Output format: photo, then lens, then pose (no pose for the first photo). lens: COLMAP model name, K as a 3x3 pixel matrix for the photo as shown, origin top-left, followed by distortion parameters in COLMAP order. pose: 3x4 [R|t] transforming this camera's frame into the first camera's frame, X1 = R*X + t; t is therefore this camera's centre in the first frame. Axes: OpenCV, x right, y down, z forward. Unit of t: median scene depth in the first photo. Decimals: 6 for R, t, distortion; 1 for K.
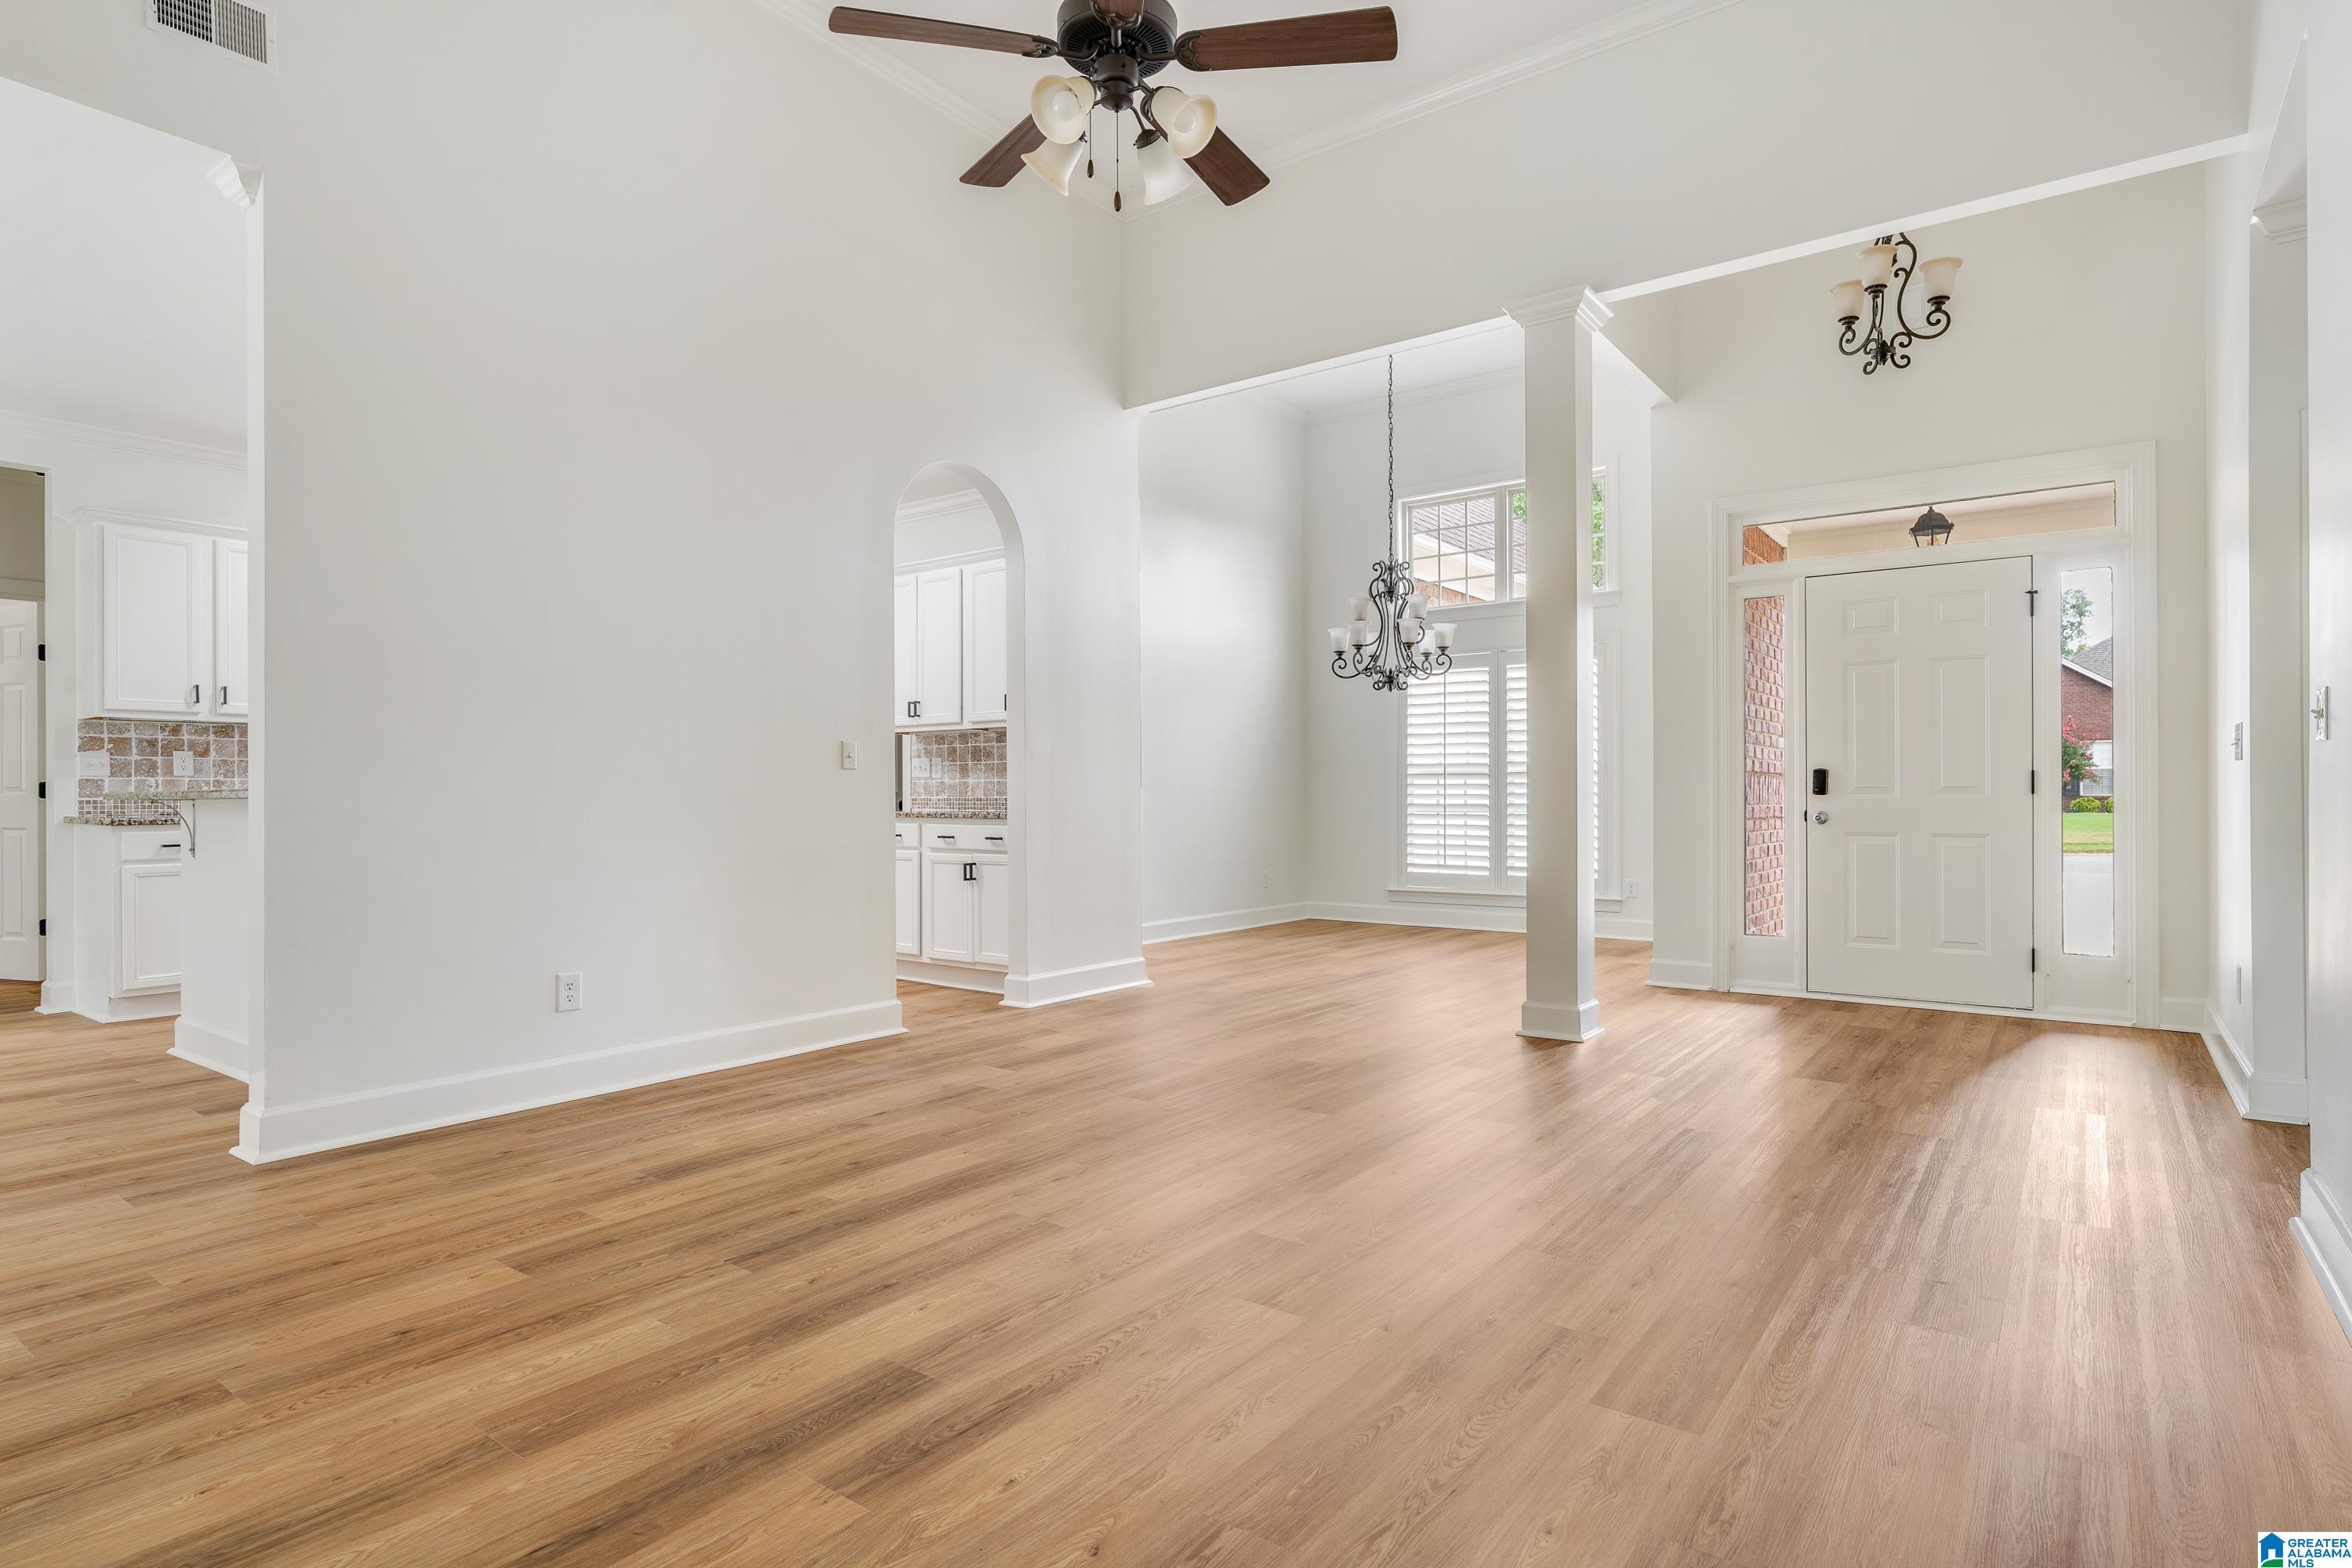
lens RADIAL K [[1198.0, 0, 1221.9], [0, 1198.0, 802.5], [0, 0, 1]] dist [-0.008877, 0.005556]
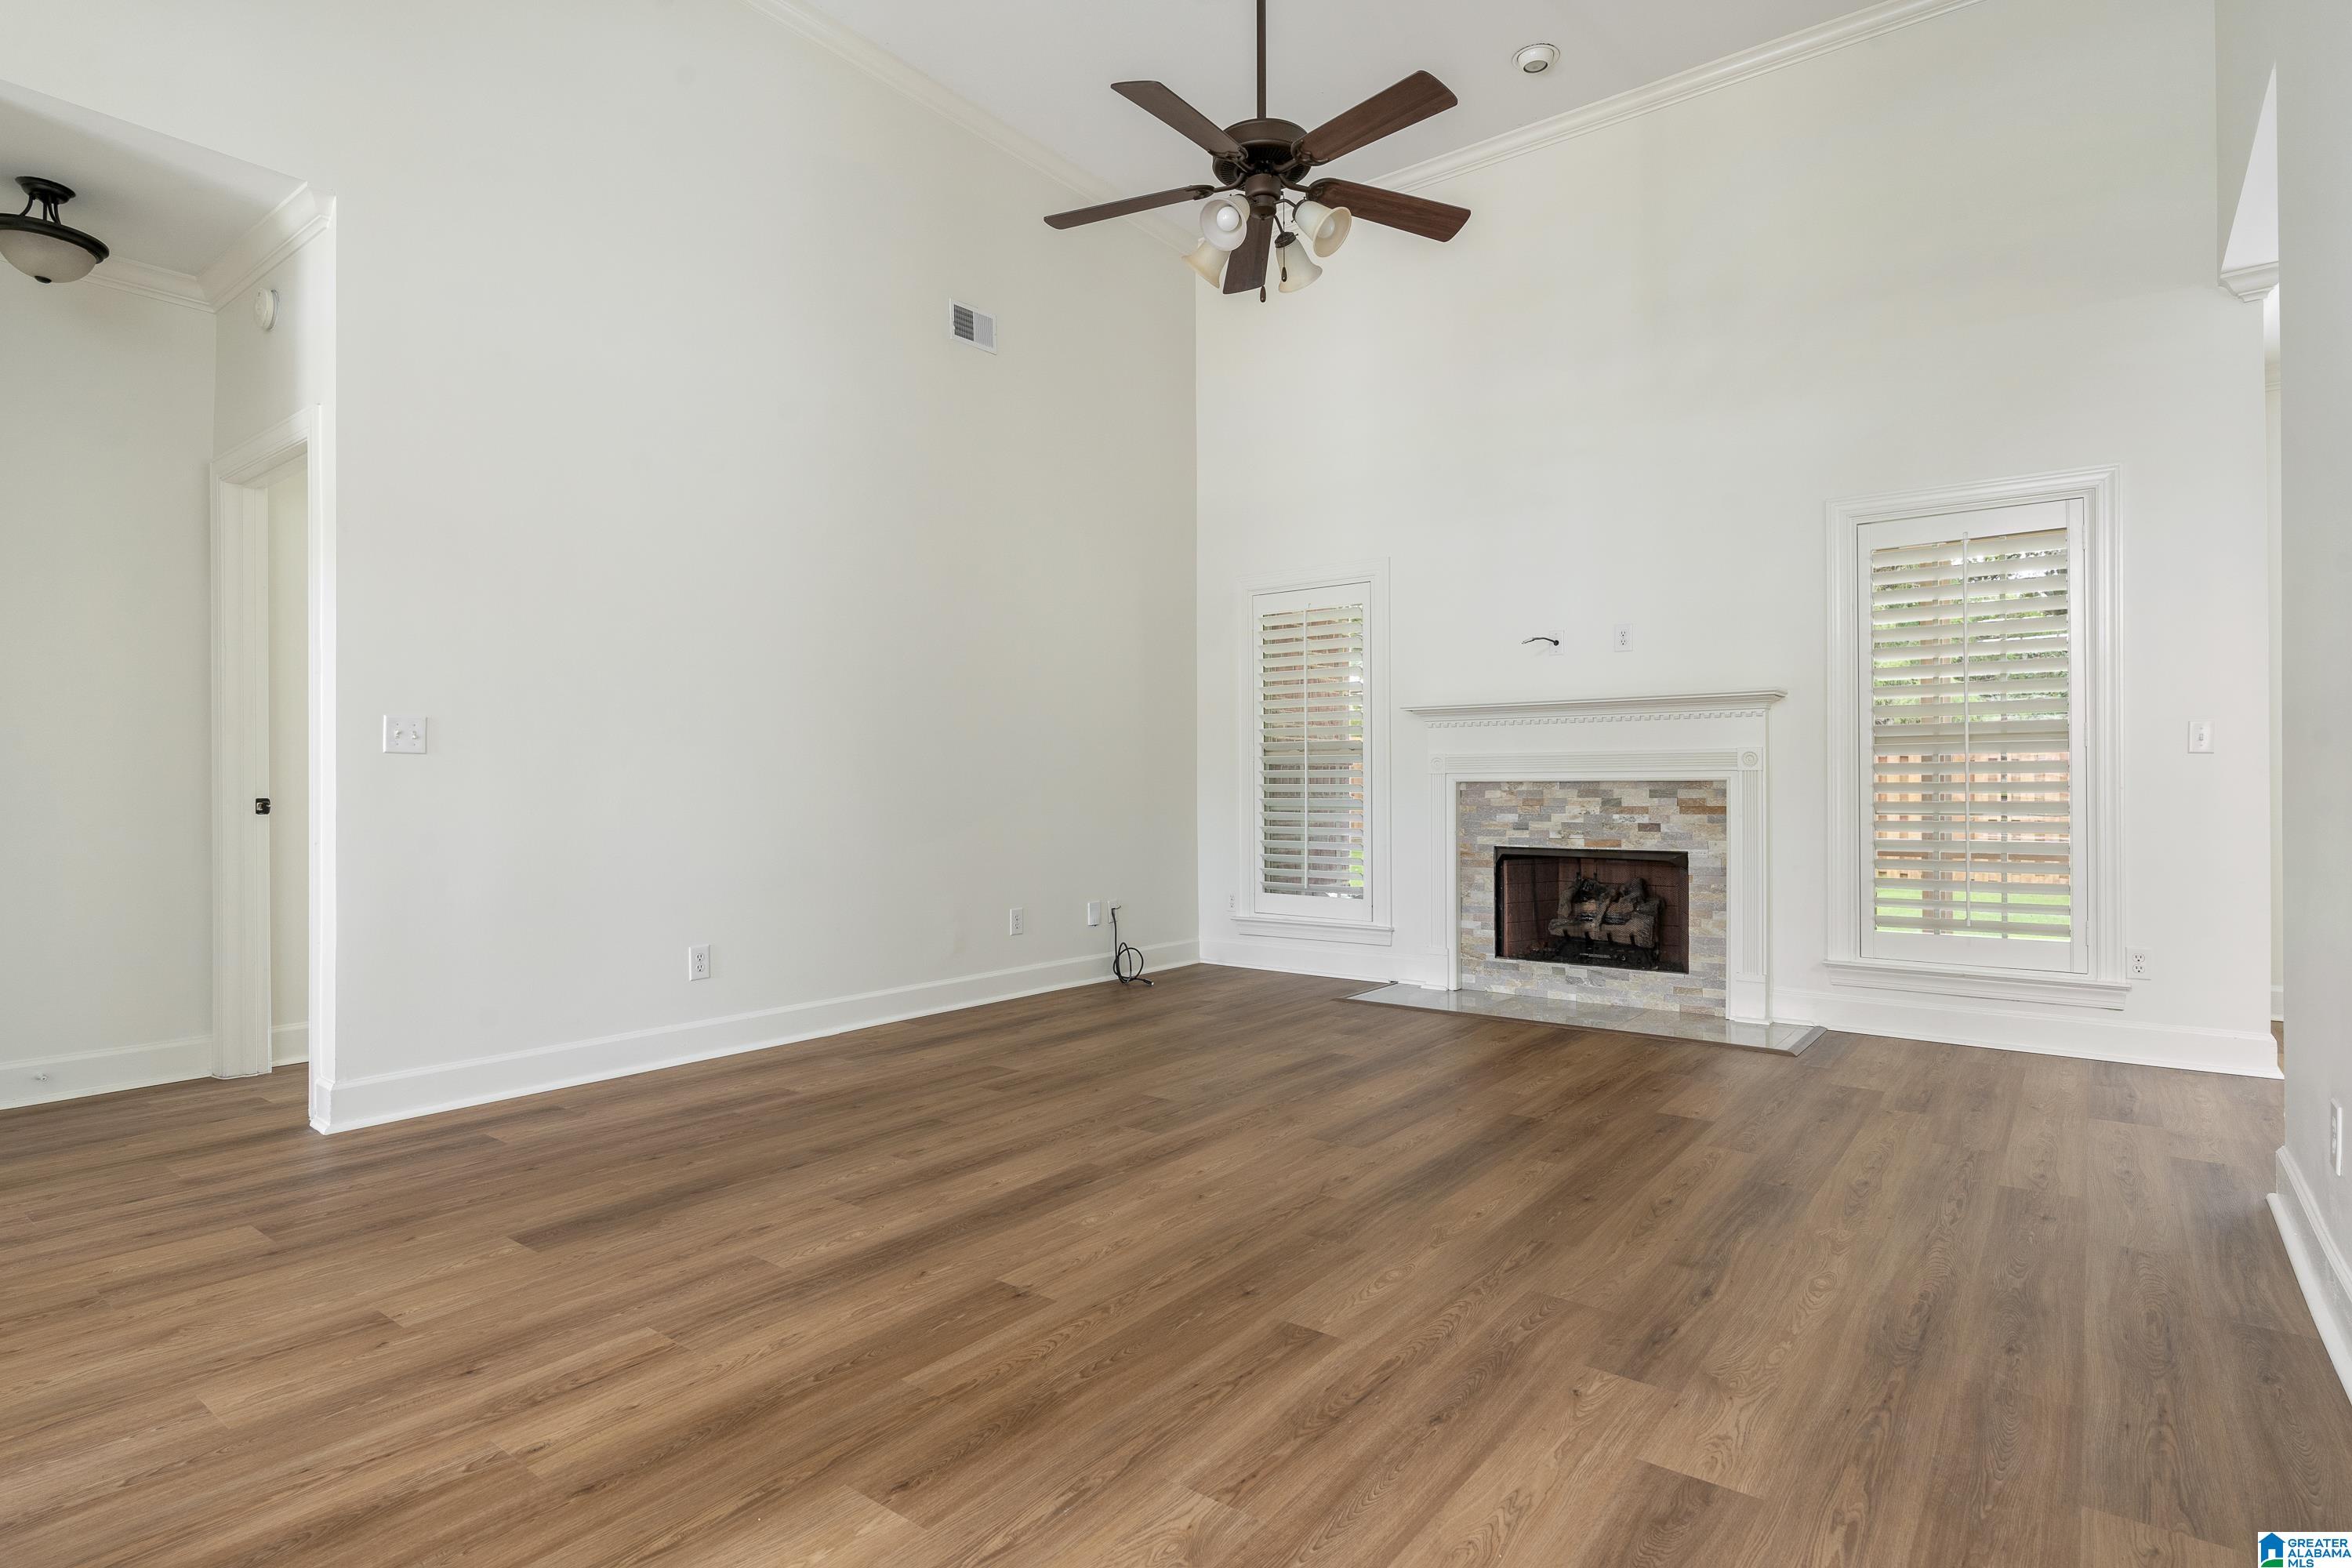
lens RADIAL K [[1198.0, 0, 1225.8], [0, 1198.0, 788.8], [0, 0, 1]] dist [-0.008877, 0.005556]
pose [[-0.999943, 0.007218, 0.007900, -0.041189], [0.007260, 0.999960, 0.005318, -0.008029], [-0.007862, 0.005375, -0.999955, 1.621708]]
